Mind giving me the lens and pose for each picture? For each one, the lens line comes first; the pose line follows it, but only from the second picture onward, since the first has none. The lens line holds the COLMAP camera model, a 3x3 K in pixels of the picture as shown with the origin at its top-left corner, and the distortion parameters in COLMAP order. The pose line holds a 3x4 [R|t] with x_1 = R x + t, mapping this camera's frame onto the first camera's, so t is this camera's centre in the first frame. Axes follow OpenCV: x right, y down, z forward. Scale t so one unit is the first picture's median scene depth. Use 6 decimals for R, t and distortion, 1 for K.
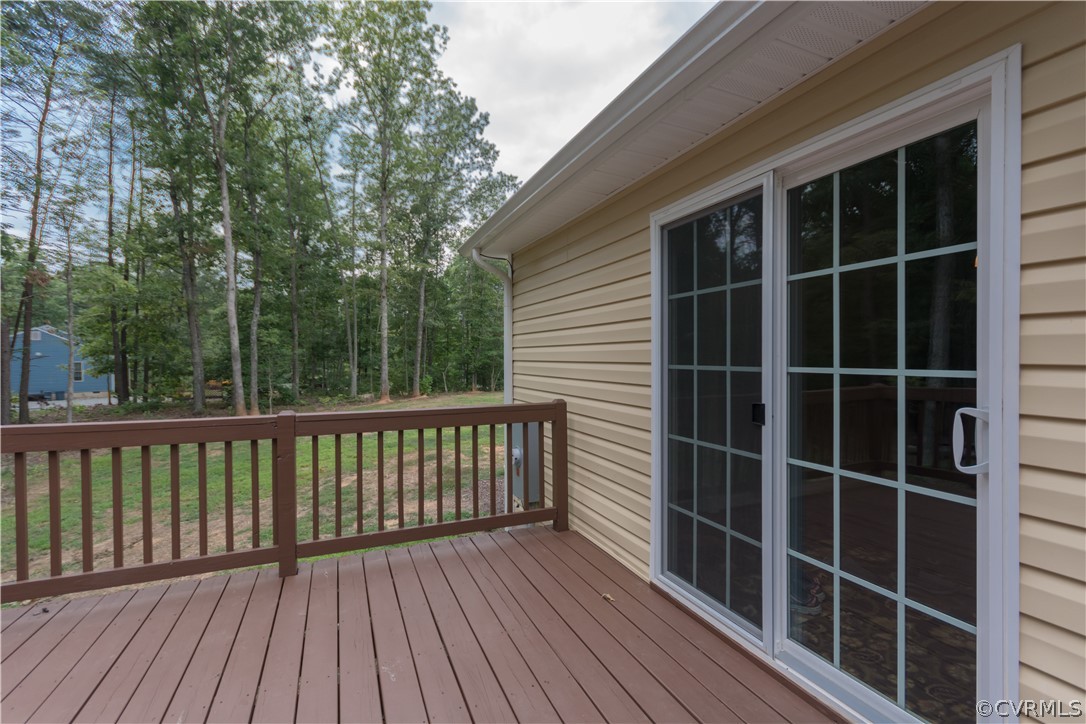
lens RADIAL K [[519.7, 0, 508.0], [0, 519.7, 363.0], [0, 0, 1]] dist [0.001266, -0.000214]
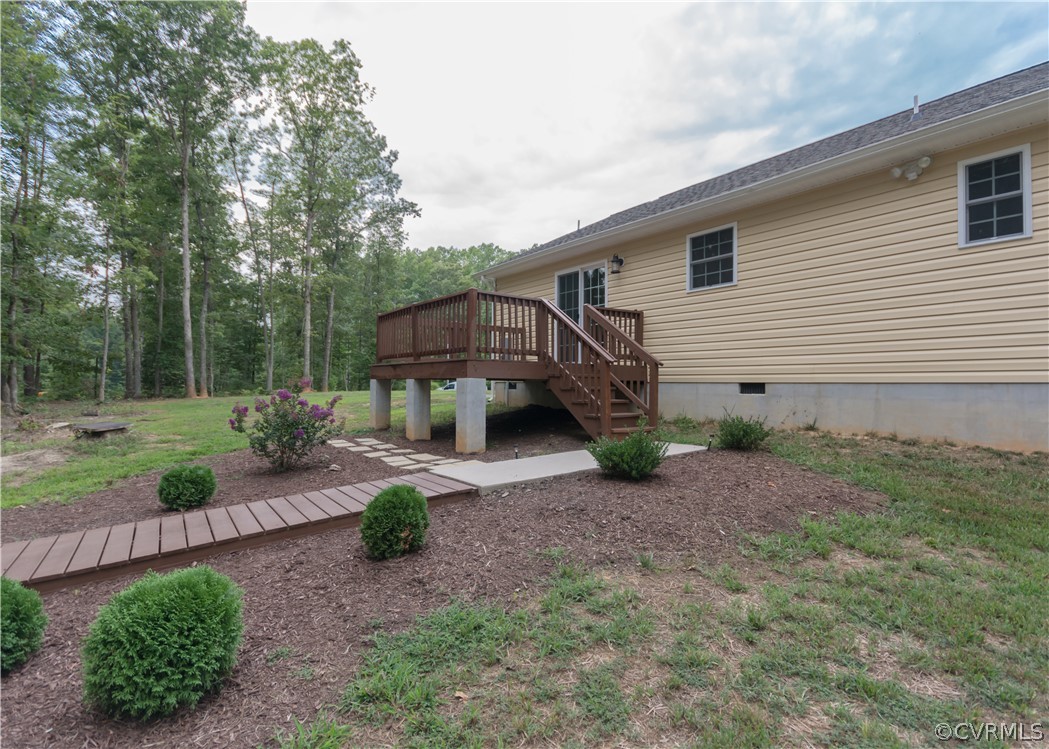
lens RADIAL K [[536.5, 0, 524.5], [0, 536.5, 374.5], [0, 0, 1]] dist [0.009814, -0.001086]
pose [[0.961735, 0.005861, 0.273920, -0.094997], [-0.001220, 0.999853, -0.017108, 0.049983], [-0.273980, 0.016119, 0.961600, -0.254403]]
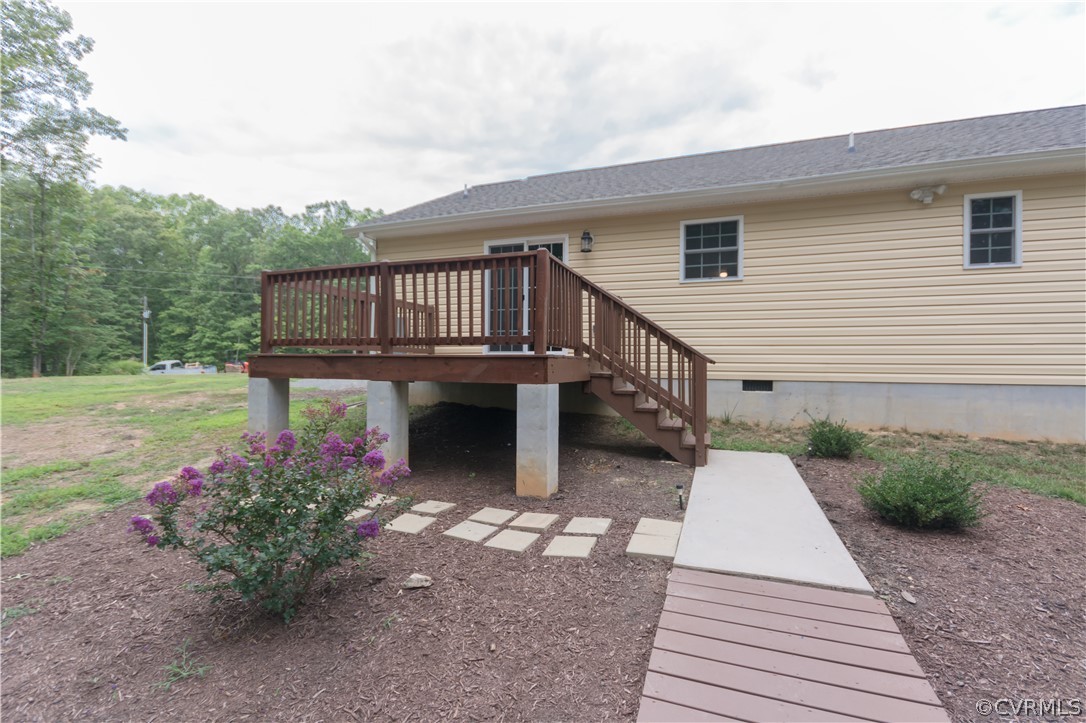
lens RADIAL K [[507.4, 0, 567.0], [0, 507.4, 360.8], [0, 0, 1]] dist [0.004382, -0.000117]
pose [[0.655078, 0.008673, 0.755512, -0.159634], [-0.006850, 0.999961, -0.005540, 0.042531], [-0.755530, -0.001547, 0.655112, -0.131649]]
